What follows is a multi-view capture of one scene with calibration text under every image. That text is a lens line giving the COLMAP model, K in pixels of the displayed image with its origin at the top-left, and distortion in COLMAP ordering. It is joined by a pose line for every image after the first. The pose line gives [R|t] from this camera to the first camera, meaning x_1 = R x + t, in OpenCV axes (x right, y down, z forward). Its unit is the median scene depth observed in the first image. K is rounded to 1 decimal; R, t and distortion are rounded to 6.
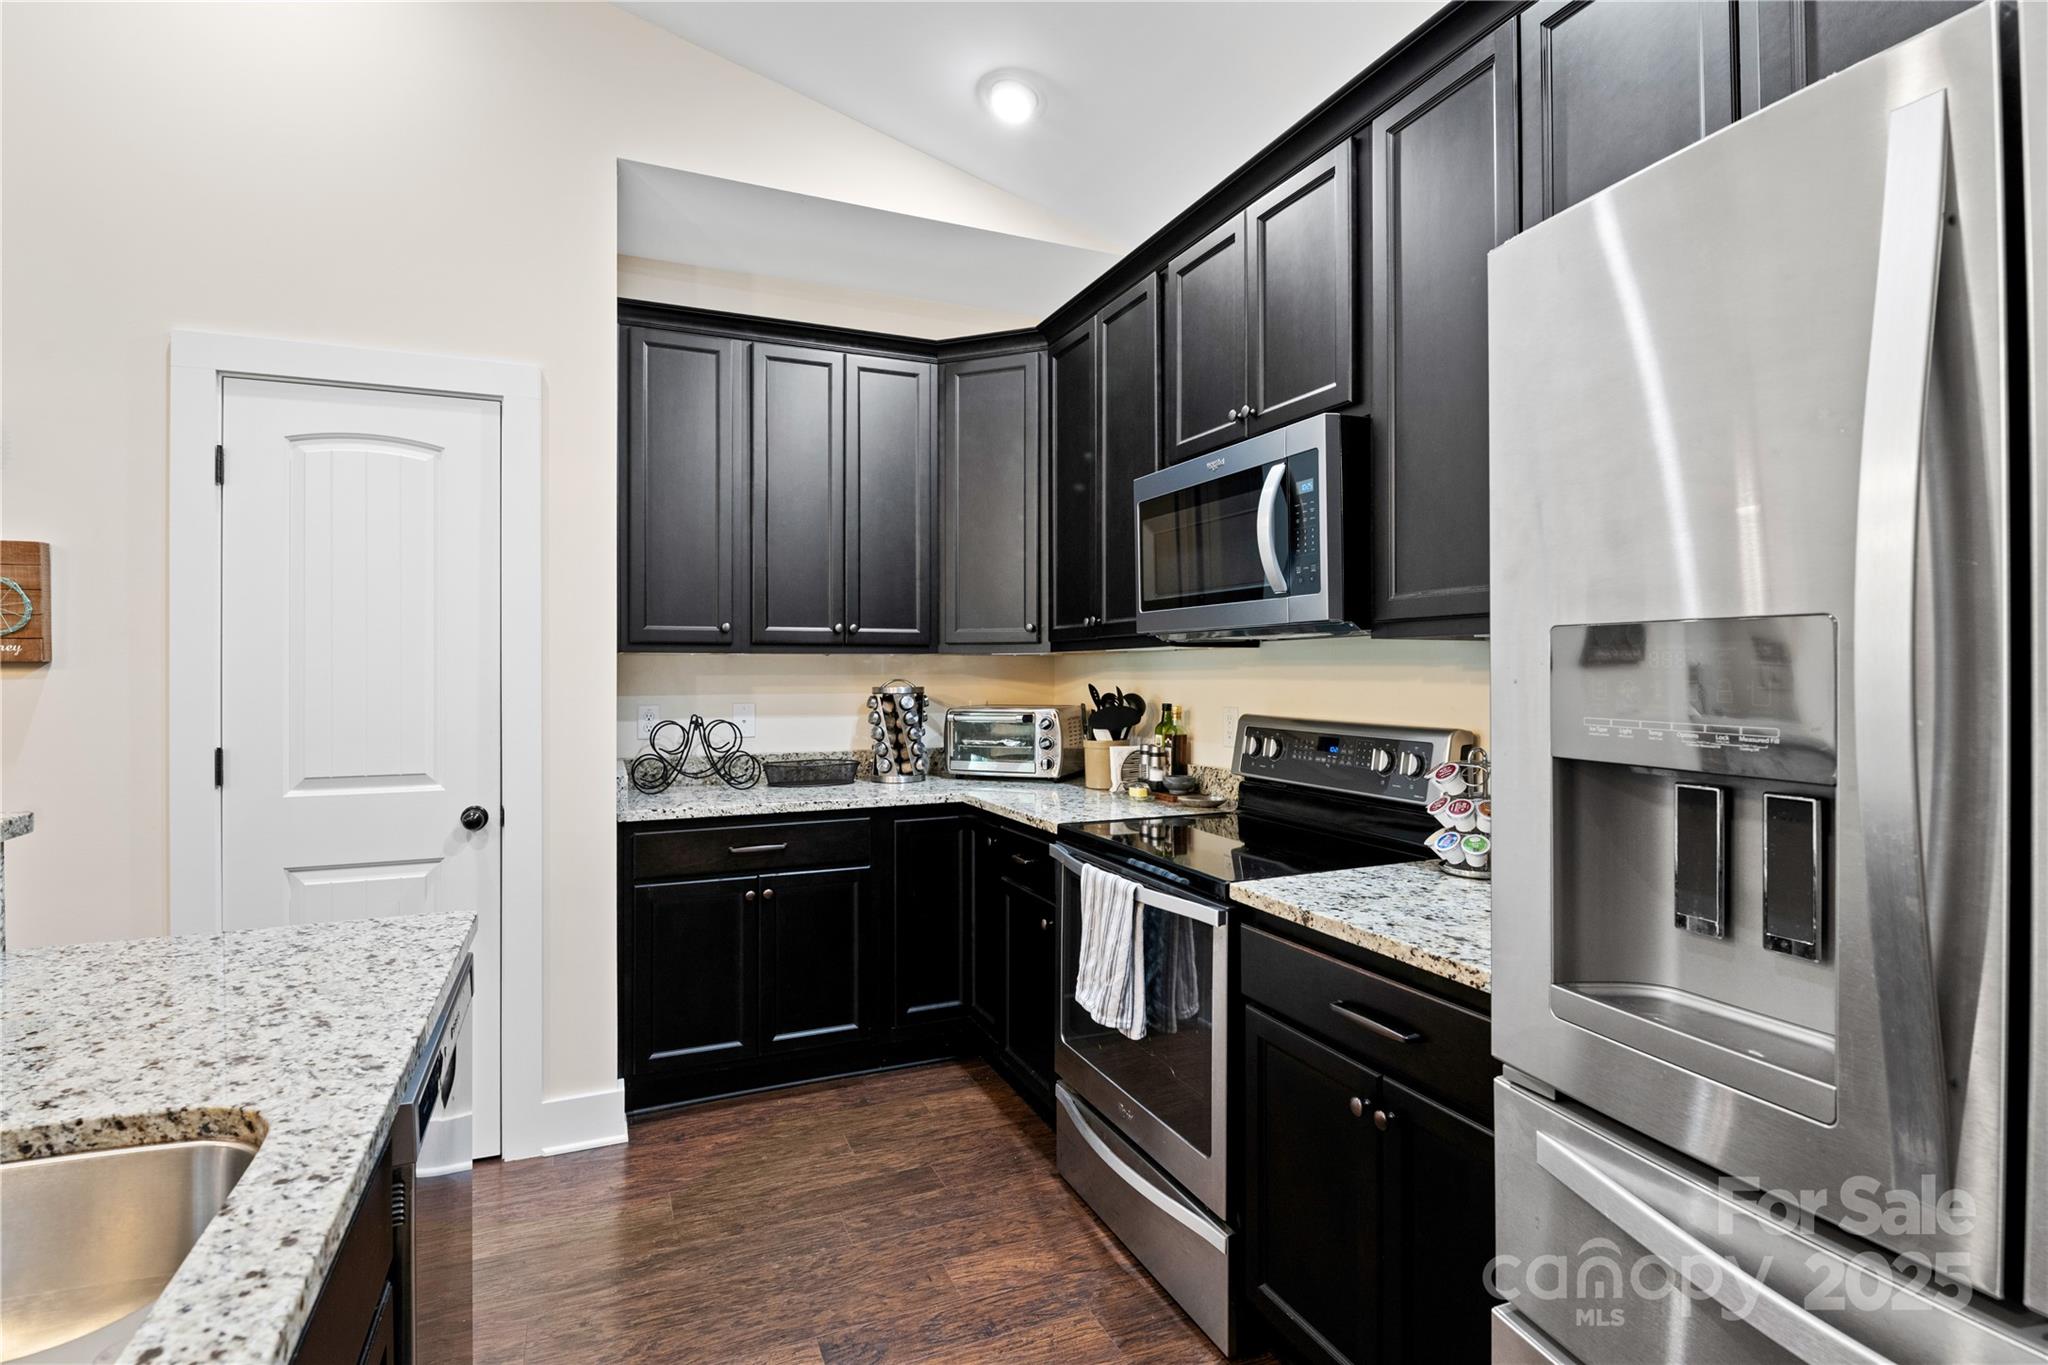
lens RADIAL K [[991.9, 0, 1023.0], [0, 991.9, 648.1], [0, 0, 1]] dist [-0.004551, -0.003607]
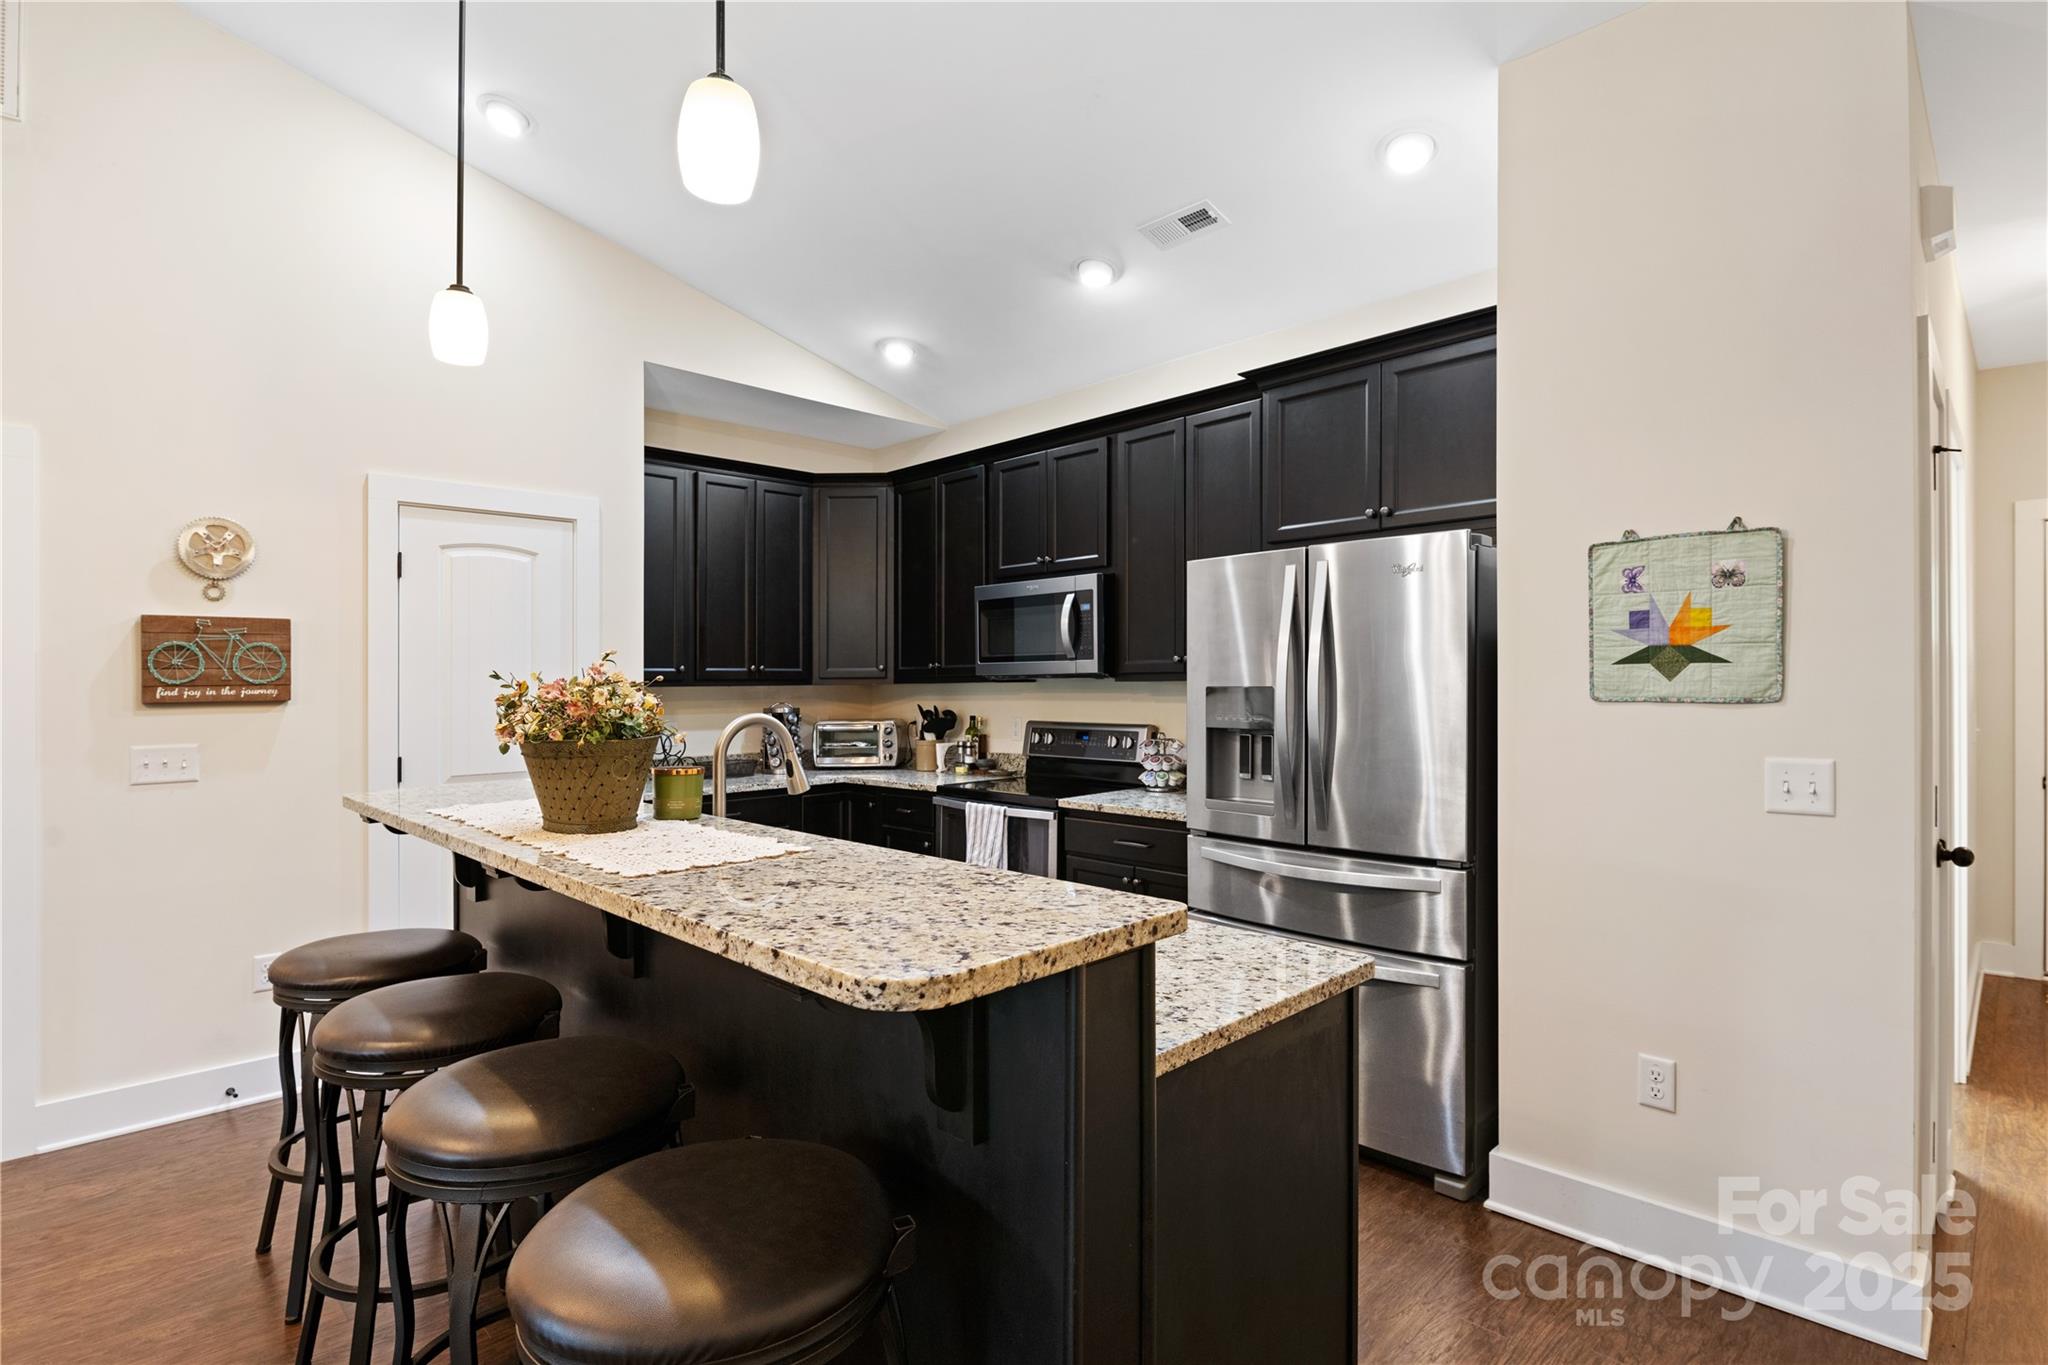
lens RADIAL K [[991.9, 0, 1038.6], [0, 991.9, 677.1], [0, 0, 1]] dist [-0.004551, -0.003607]
pose [[0.928438, -0.004455, 0.371460, -0.444545], [-0.000437, 0.999914, 0.013084, -0.035629], [-0.371486, -0.012310, 0.928357, -0.679012]]
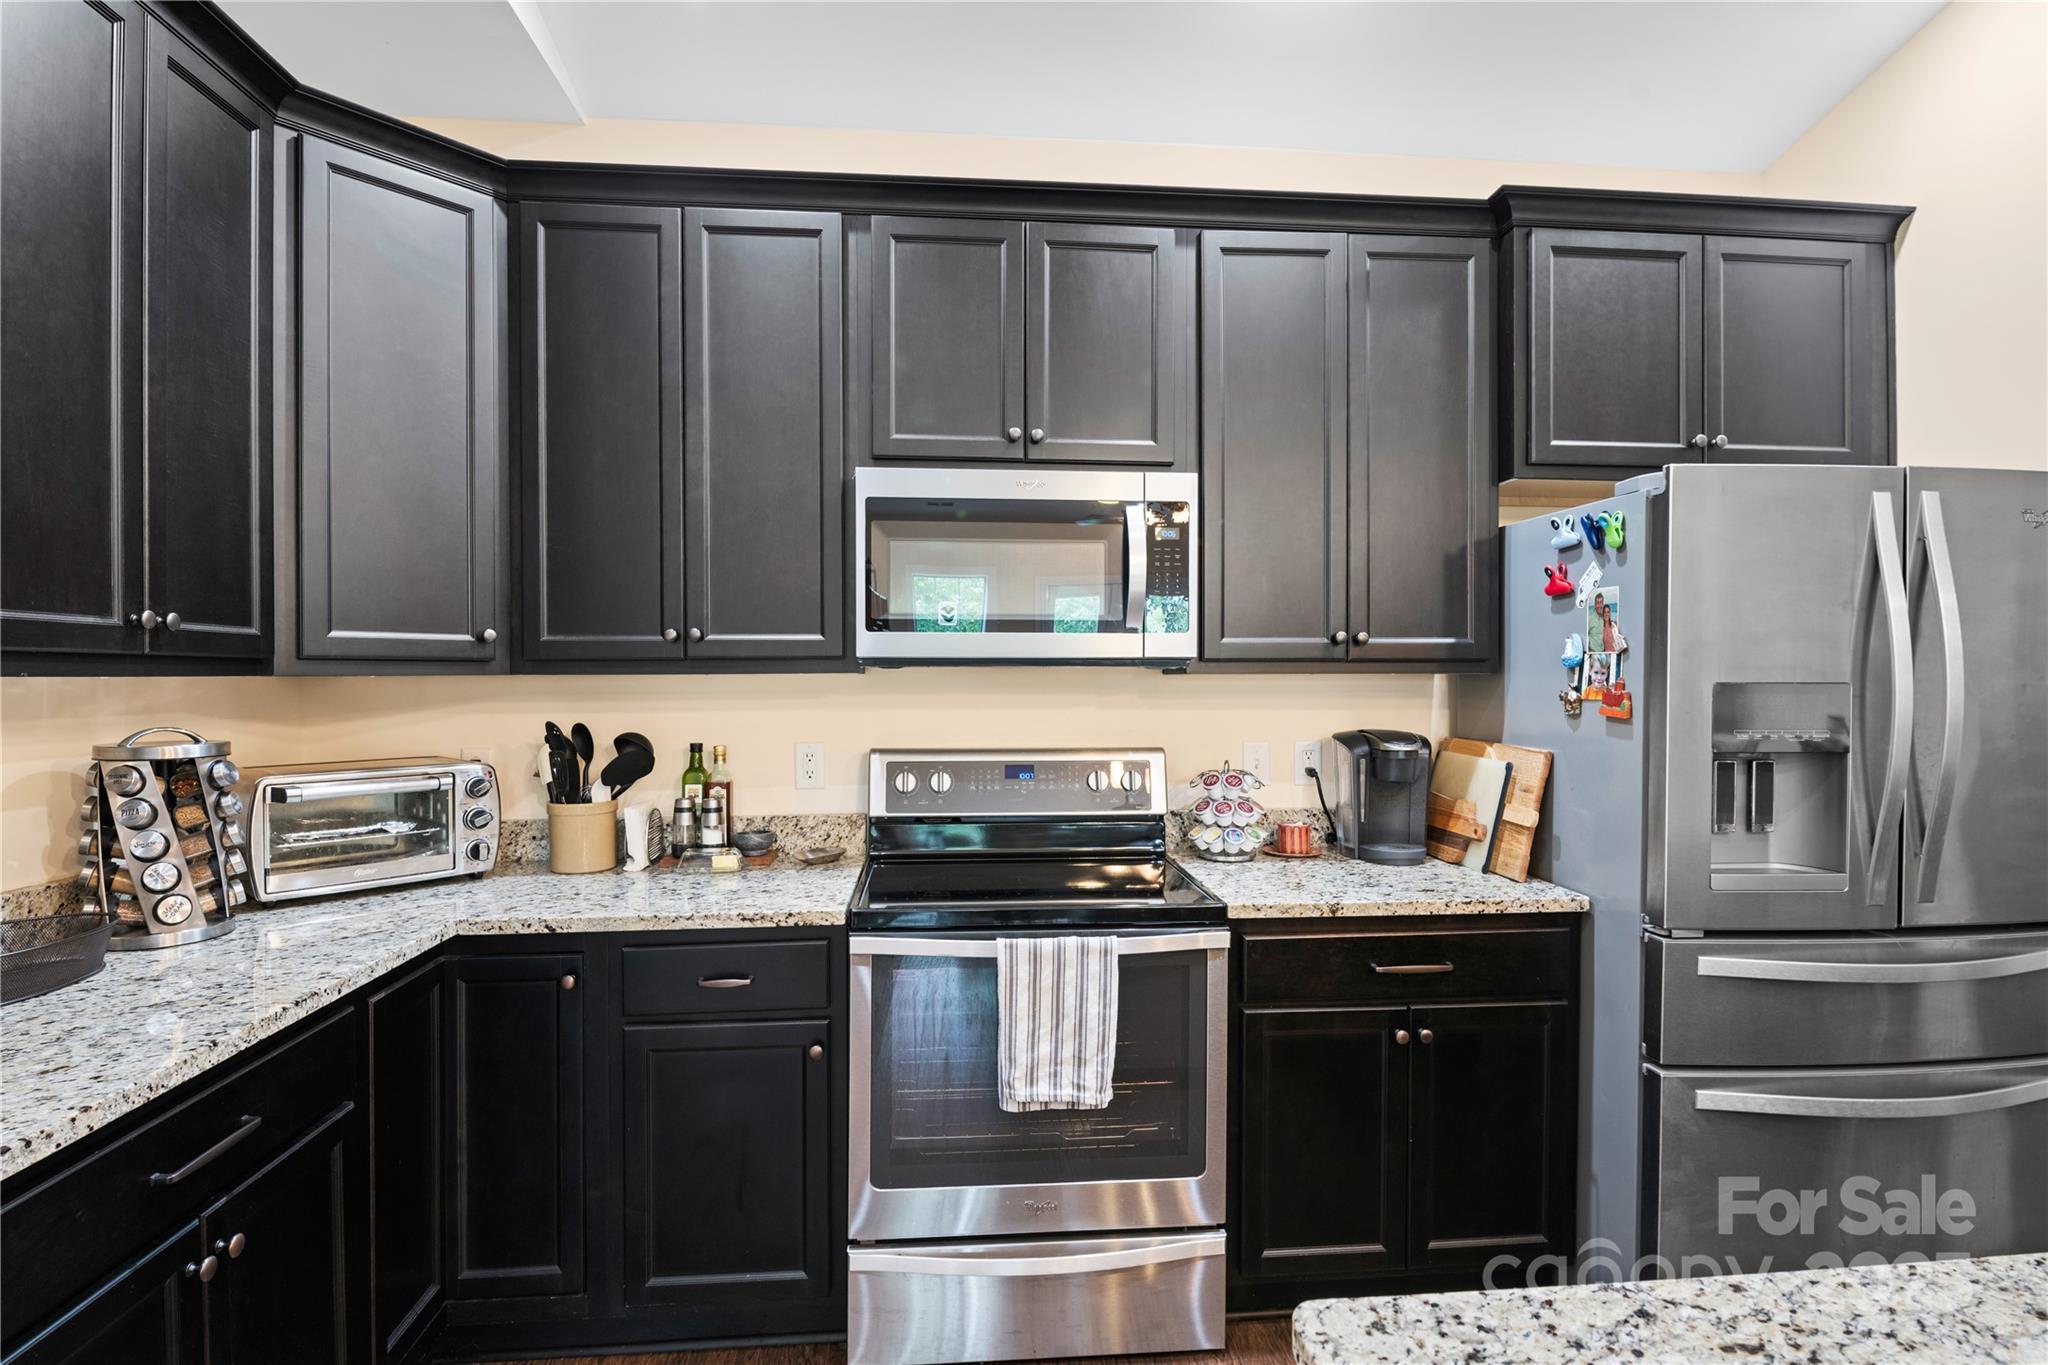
lens RADIAL K [[991.9, 0, 1029.4], [0, 991.9, 685.9], [0, 0, 1]] dist [-0.004551, -0.003607]
pose [[0.316015, -0.006040, 0.948735, -0.631571], [-0.018935, 0.999740, 0.012672, -0.004826], [-0.948565, -0.021969, 0.315819, 0.634959]]
